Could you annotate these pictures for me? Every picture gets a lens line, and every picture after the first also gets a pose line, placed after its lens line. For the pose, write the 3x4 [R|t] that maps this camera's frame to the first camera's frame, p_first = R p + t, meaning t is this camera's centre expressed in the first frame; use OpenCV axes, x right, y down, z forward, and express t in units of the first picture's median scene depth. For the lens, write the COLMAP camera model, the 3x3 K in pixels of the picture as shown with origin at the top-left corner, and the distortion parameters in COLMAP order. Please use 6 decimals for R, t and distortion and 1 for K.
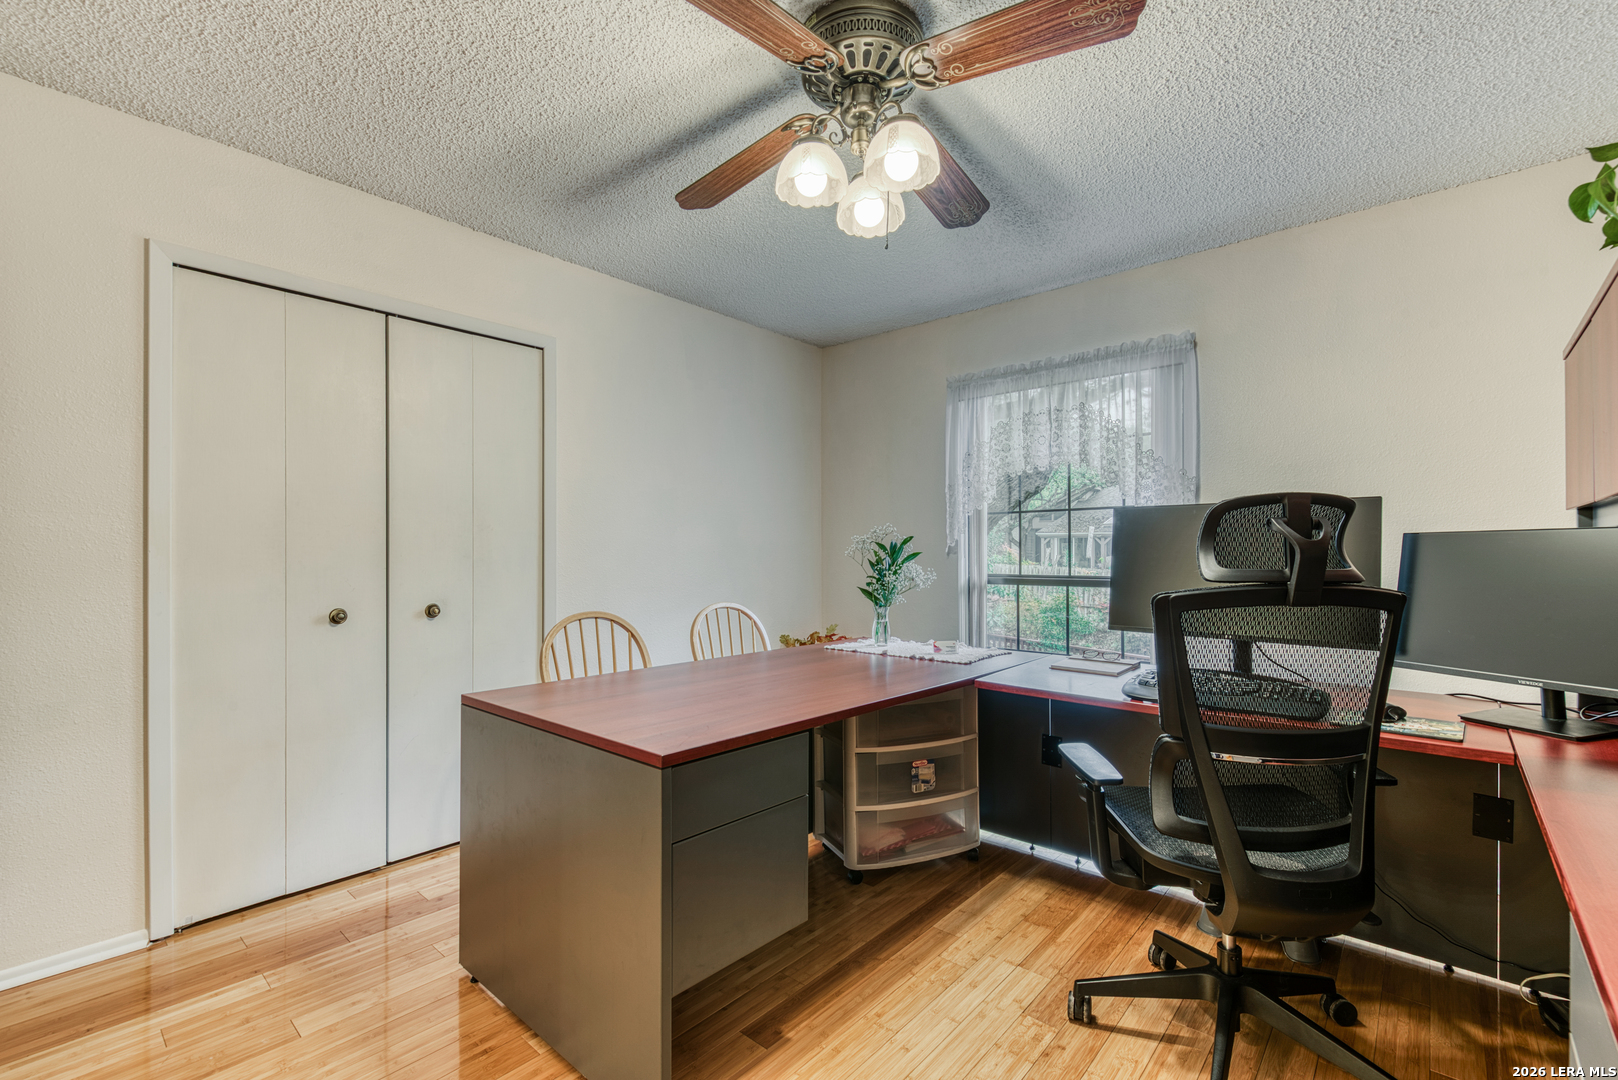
lens RADIAL K [[709.1, 0, 807.7], [0, 709.1, 548.4], [0, 0, 1]] dist [0.018103, -0.008177]
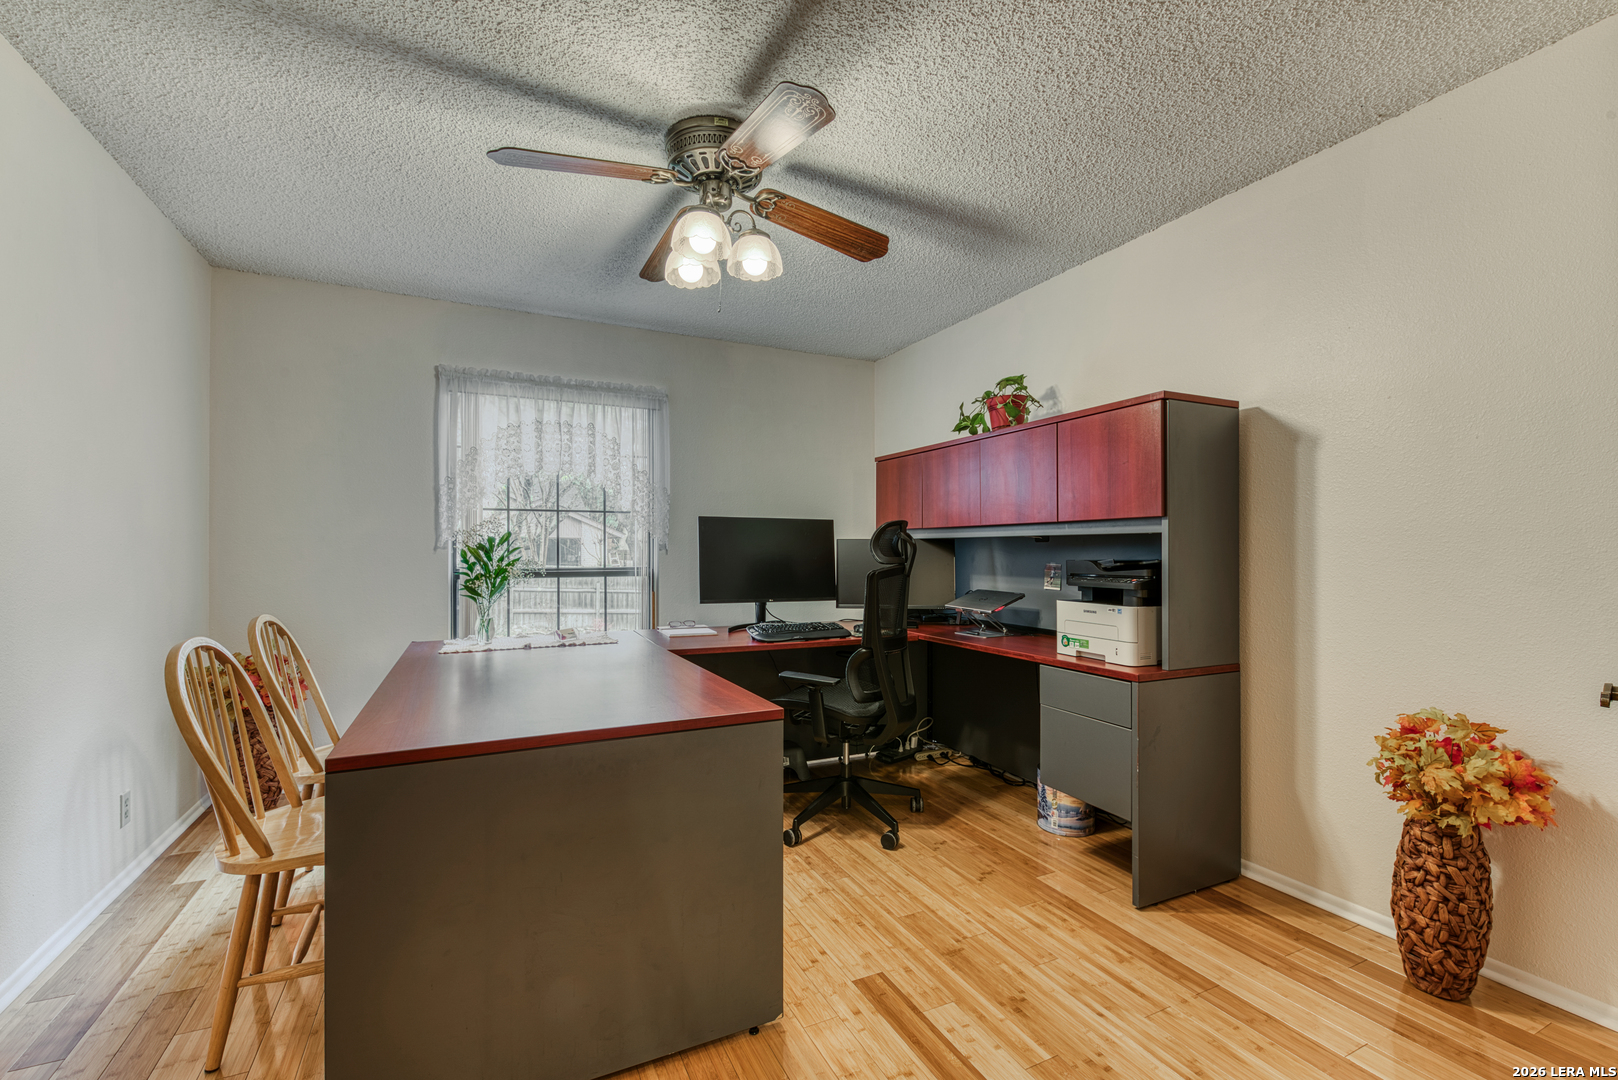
lens RADIAL K [[709.1, 0, 808.6], [0, 709.1, 546.2], [0, 0, 1]] dist [0.018103, -0.008177]
pose [[0.383995, 0.006454, 0.923313, -0.576027], [-0.008685, 0.999957, -0.003377, 0.003369], [-0.923294, -0.006722, 0.384034, 0.200573]]
